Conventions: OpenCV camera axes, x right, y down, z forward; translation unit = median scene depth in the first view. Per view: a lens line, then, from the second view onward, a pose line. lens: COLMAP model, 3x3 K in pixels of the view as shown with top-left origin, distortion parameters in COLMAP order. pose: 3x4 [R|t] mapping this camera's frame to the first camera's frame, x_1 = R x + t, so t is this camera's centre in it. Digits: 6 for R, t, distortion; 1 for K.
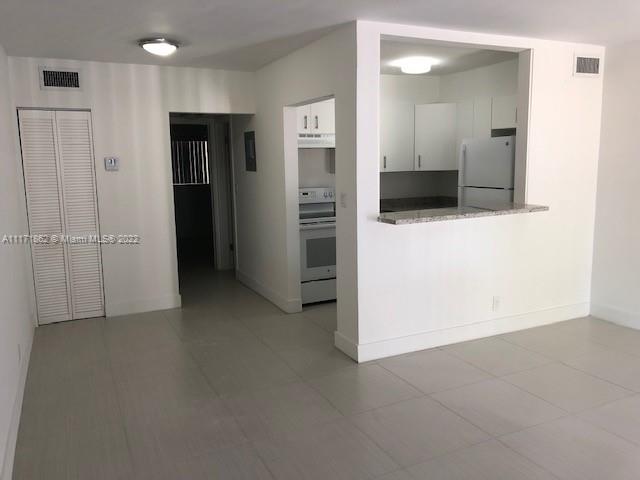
lens RADIAL K [[522.6, 0, 320.0], [0, 522.6, 240.0], [0, 0, 1]] dist [0.019704, 0.004789]
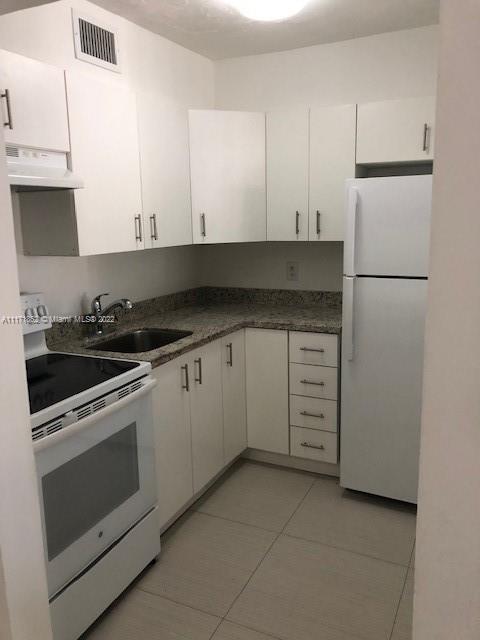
lens RADIAL K [[522.6, 0, 242.5], [0, 522.6, 317.1], [0, 0, 1]] dist [0.019704, 0.004789]
pose [[0.755697, -0.122698, 0.643325, -0.125725], [0.105571, 0.992269, 0.065239, -0.098740], [-0.646357, 0.018616, 0.762808, 0.646231]]
